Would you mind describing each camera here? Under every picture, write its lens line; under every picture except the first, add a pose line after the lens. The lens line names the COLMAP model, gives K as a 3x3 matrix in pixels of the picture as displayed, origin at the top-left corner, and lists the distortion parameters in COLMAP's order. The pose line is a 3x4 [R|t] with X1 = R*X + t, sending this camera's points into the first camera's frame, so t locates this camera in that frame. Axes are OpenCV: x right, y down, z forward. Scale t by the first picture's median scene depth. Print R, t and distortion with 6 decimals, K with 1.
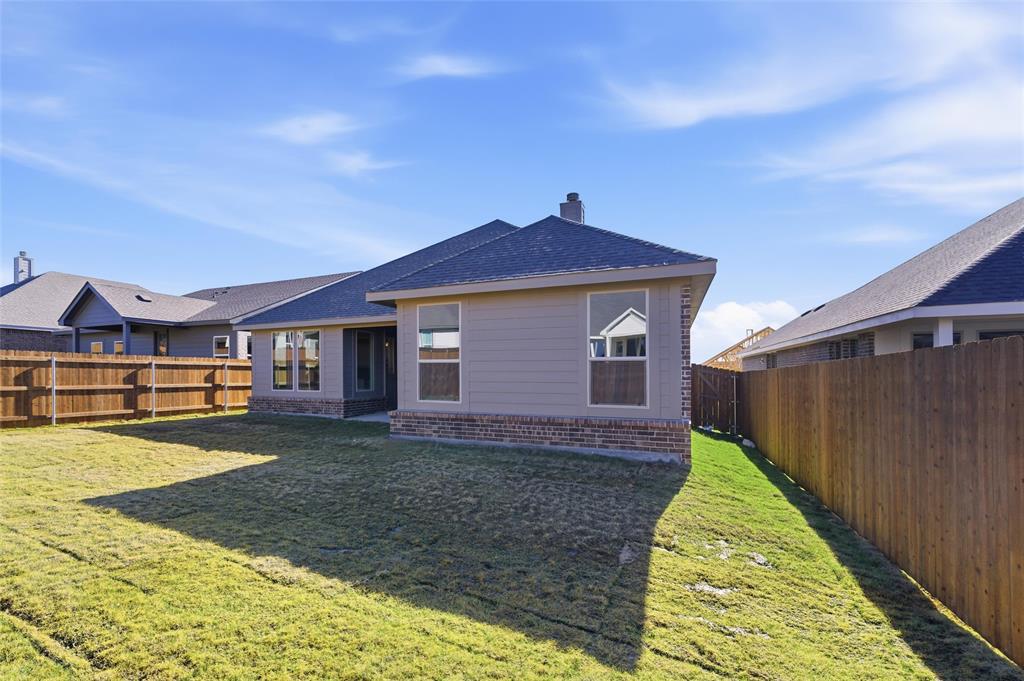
lens RADIAL K [[461.9, 0, 497.1], [0, 461.9, 375.6], [0, 0, 1]] dist [0.007143, -0.000081]
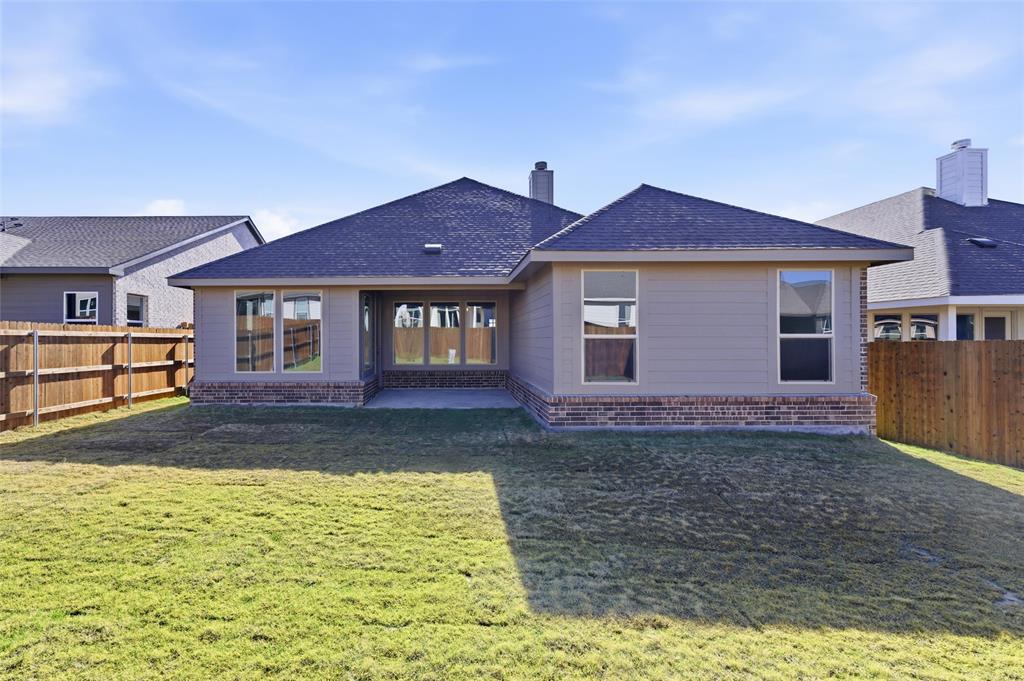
lens RADIAL K [[461.9, 0, 516.5], [0, 461.9, 333.8], [0, 0, 1]] dist [0.007143, -0.000081]
pose [[0.911354, 0.003412, 0.411609, -0.648847], [0.004300, 0.999832, -0.017807, -0.022064], [-0.411600, 0.017999, 0.911187, 0.288129]]
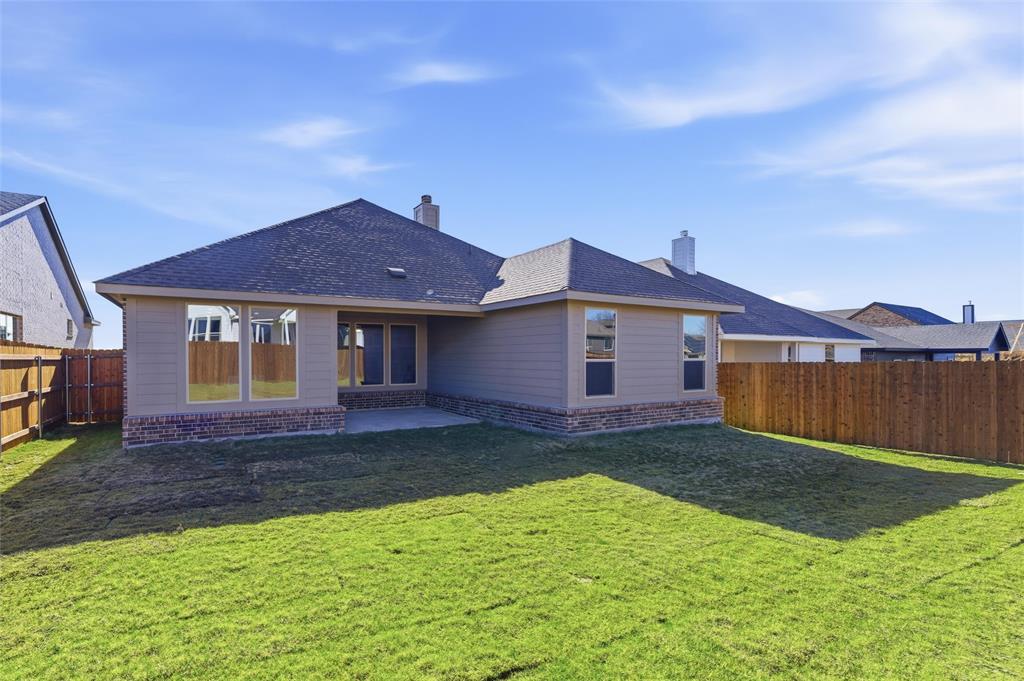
lens RADIAL K [[421.0, 0, 507.8], [0, 421.0, 355.8], [0, 0, 1]] dist [0.000858, -0.000361]
pose [[0.612190, 0.002719, 0.790706, -1.069999], [0.004810, 0.999963, -0.007163, -0.036251], [-0.790696, 0.008188, 0.612154, 0.565372]]
